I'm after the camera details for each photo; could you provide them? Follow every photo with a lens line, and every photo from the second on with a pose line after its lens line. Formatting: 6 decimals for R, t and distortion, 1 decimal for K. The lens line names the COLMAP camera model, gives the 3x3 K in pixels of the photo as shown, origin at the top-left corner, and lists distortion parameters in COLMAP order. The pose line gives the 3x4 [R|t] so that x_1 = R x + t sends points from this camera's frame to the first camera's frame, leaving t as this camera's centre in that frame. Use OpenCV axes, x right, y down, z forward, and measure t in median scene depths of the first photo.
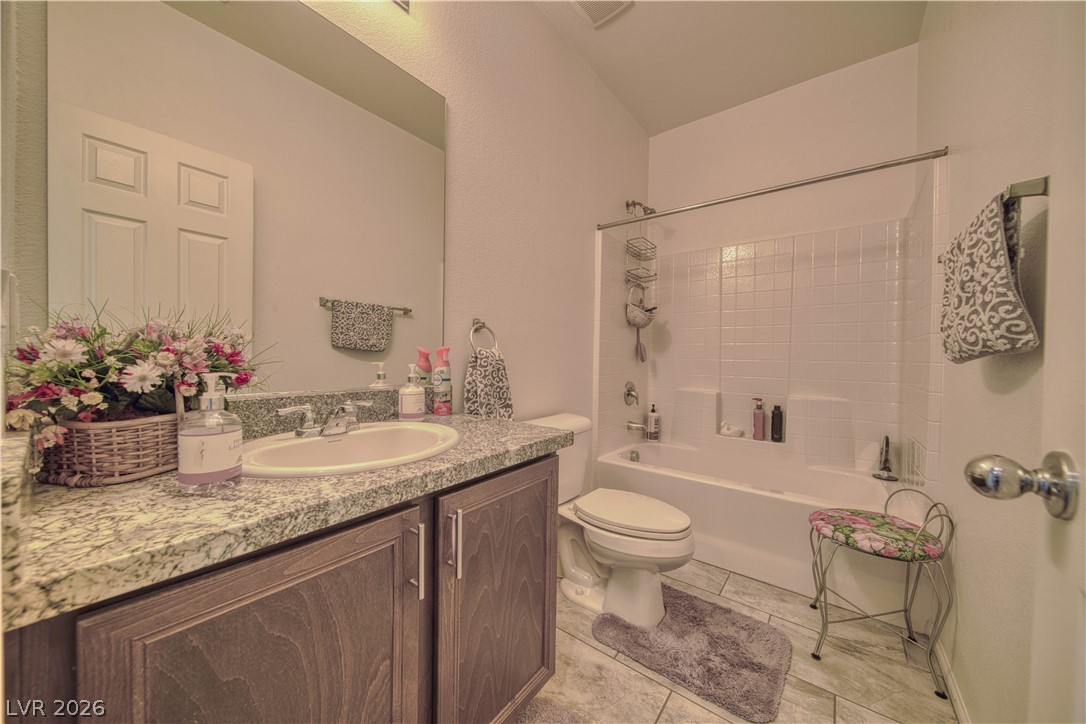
lens RADIAL K [[380.4, 0, 542.9], [0, 380.4, 359.6], [0, 0, 1]] dist [-0.000266, -0.001444]
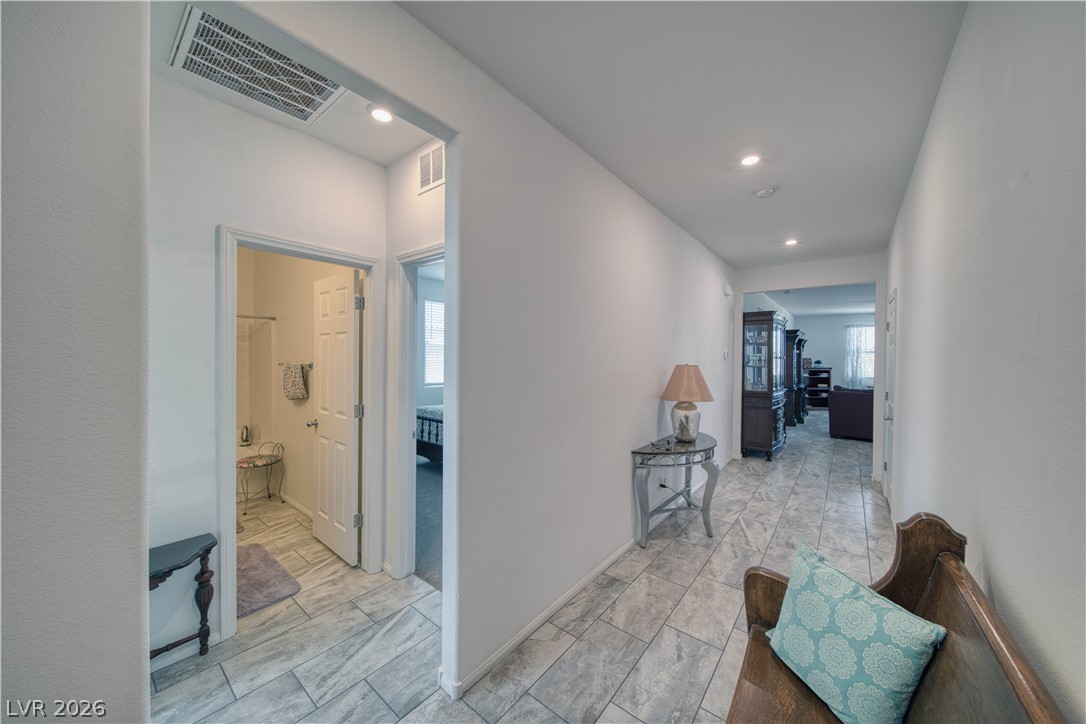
lens RADIAL K [[380.4, 0, 542.9], [0, 380.4, 359.6], [0, 0, 1]] dist [-0.000266, -0.001444]
pose [[0.023547, -0.023238, 0.999453, -1.747406], [0.003385, 0.999726, 0.023164, -0.316058], [-0.999717, 0.002838, 0.023619, -1.067636]]
